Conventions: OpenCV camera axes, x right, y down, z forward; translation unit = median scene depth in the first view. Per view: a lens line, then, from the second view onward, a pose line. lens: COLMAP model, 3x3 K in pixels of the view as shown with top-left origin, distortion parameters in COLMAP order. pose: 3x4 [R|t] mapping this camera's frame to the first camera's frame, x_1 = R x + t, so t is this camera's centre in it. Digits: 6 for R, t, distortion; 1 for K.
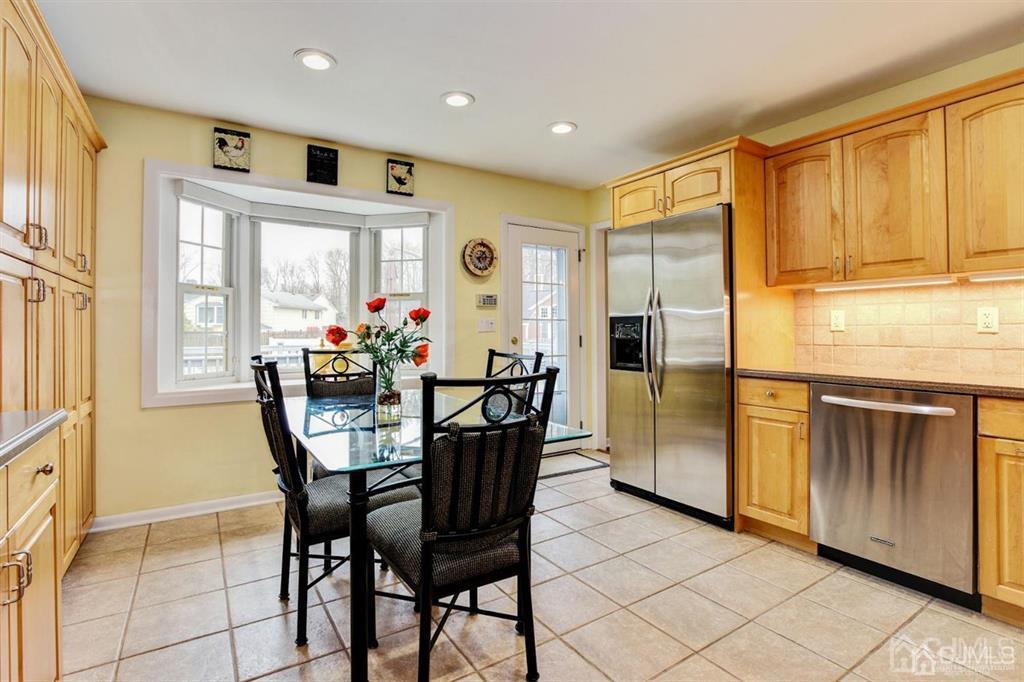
lens RADIAL K [[495.5, 0, 515.2], [0, 495.5, 324.3], [0, 0, 1]] dist [-0.000684, -0.000005]
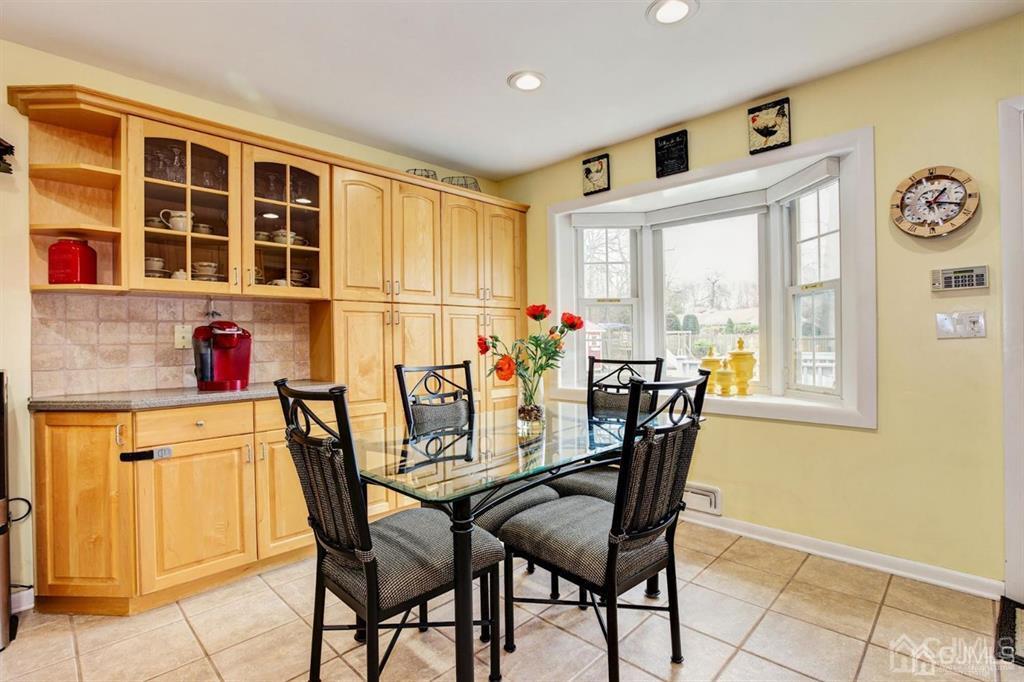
lens RADIAL K [[495.5, 0, 515.2], [0, 495.5, 324.3], [0, 0, 1]] dist [-0.000684, -0.000005]
pose [[0.240090, -0.023666, -0.970462, 0.416226], [0.020102, 0.999610, -0.019404, 0.000622], [0.970542, -0.014850, 0.240472, 0.506882]]
